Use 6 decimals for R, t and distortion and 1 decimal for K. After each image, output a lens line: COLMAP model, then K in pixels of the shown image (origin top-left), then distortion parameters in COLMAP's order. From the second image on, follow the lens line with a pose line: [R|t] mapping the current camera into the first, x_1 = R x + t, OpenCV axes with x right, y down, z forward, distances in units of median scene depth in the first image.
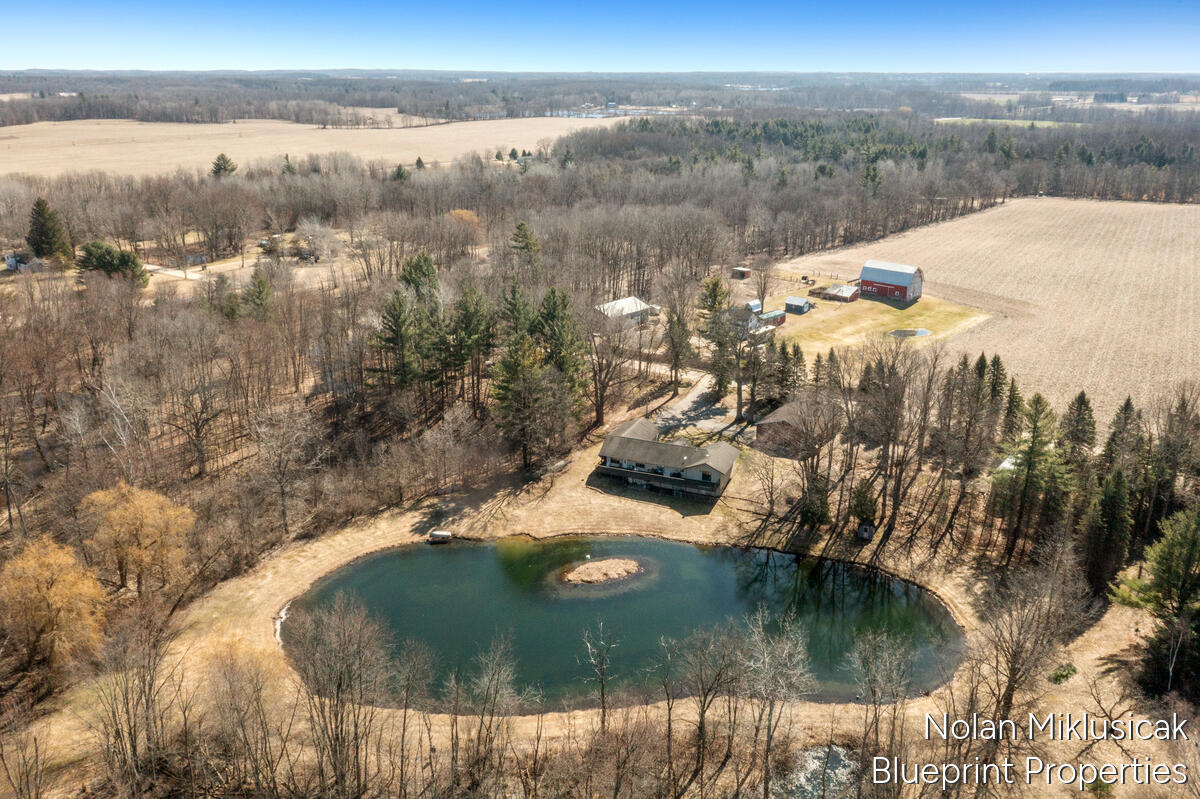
lens RADIAL K [[961.7, 0, 601.0], [0, 961.7, 368.7], [0, 0, 1]] dist [-0.001691, 0.005077]
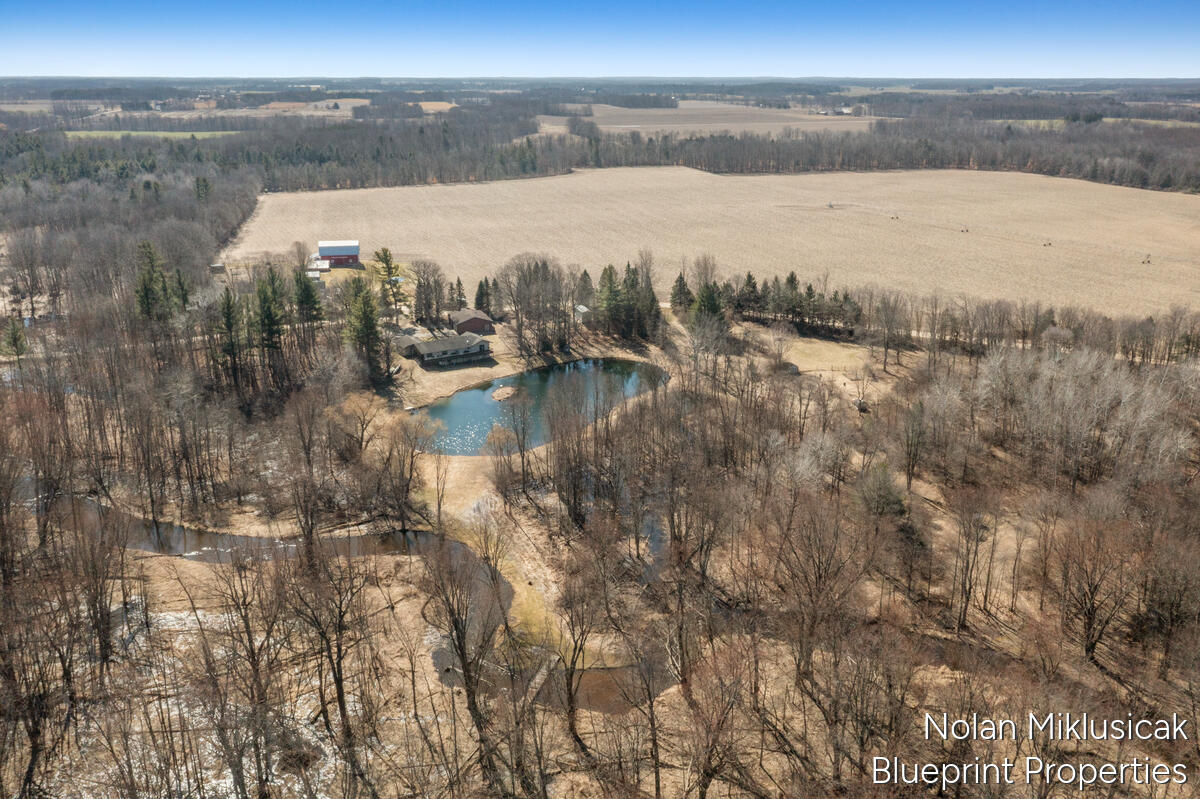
lens RADIAL K [[972.9, 0, 594.9], [0, 972.9, 356.3], [0, 0, 1]] dist [-0.018337, 0.005748]
pose [[0.565365, -0.223557, 0.793968, -0.668542], [0.237243, 0.965969, 0.103052, -0.004489], [-0.789986, 0.130102, 0.599162, -0.130449]]
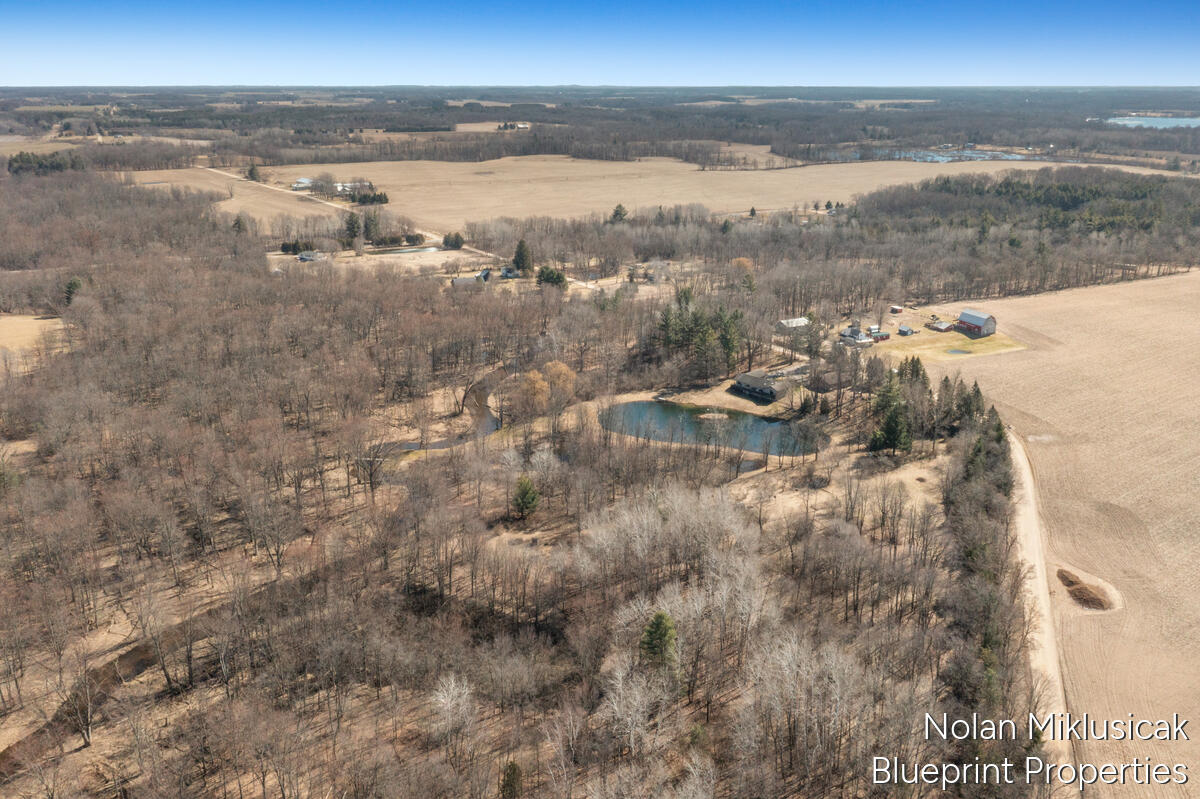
lens RADIAL K [[934.3, 0, 600.0], [0, 934.3, 399.5], [0, 0, 1]] dist [-0.005238, 0.001329]
pose [[0.918608, 0.120766, -0.376264, 0.333343], [-0.111295, 0.992680, 0.046897, 0.037985], [0.379174, -0.001204, 0.925325, -0.740734]]
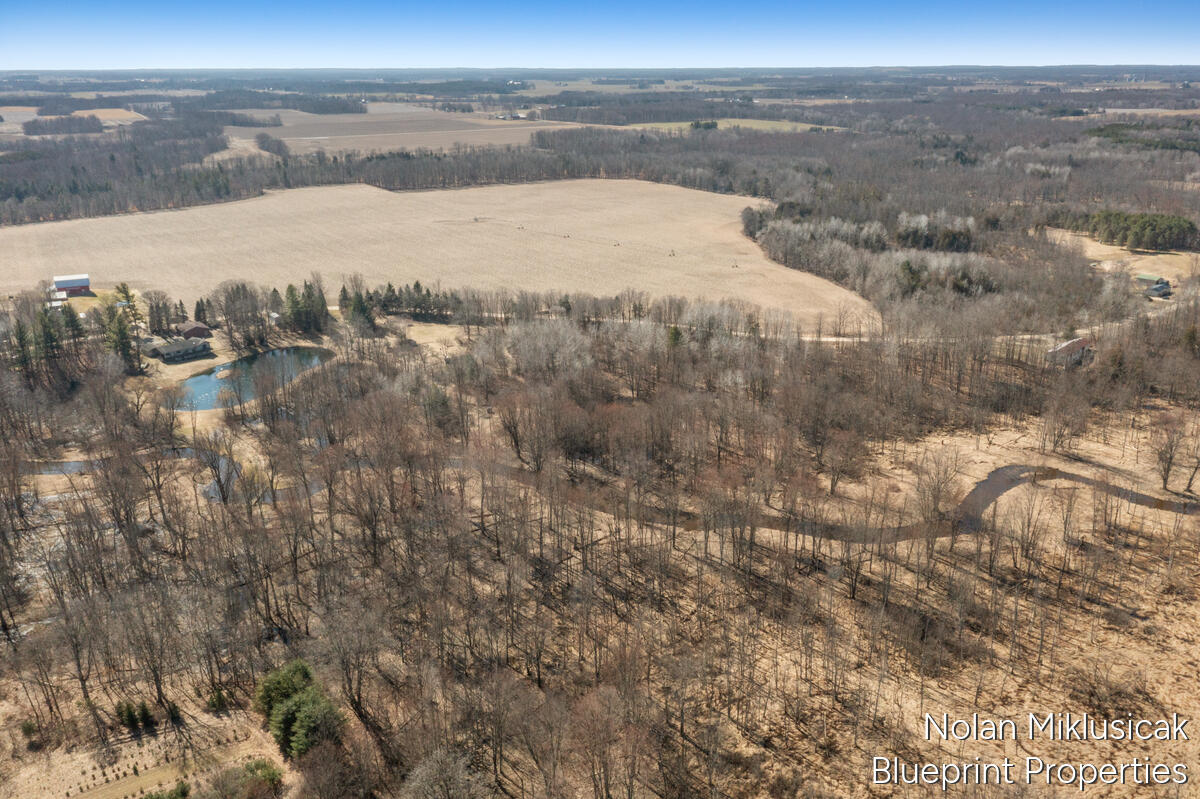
lens RADIAL K [[962.1, 0, 600.0], [0, 962.1, 399.5], [0, 0, 1]] dist [-0.003442, -0.003056]
pose [[0.295692, -0.309837, 0.903641, -1.113849], [0.278367, 0.932835, 0.228759, -0.030222], [-0.913826, 0.183902, 0.362080, -0.511272]]
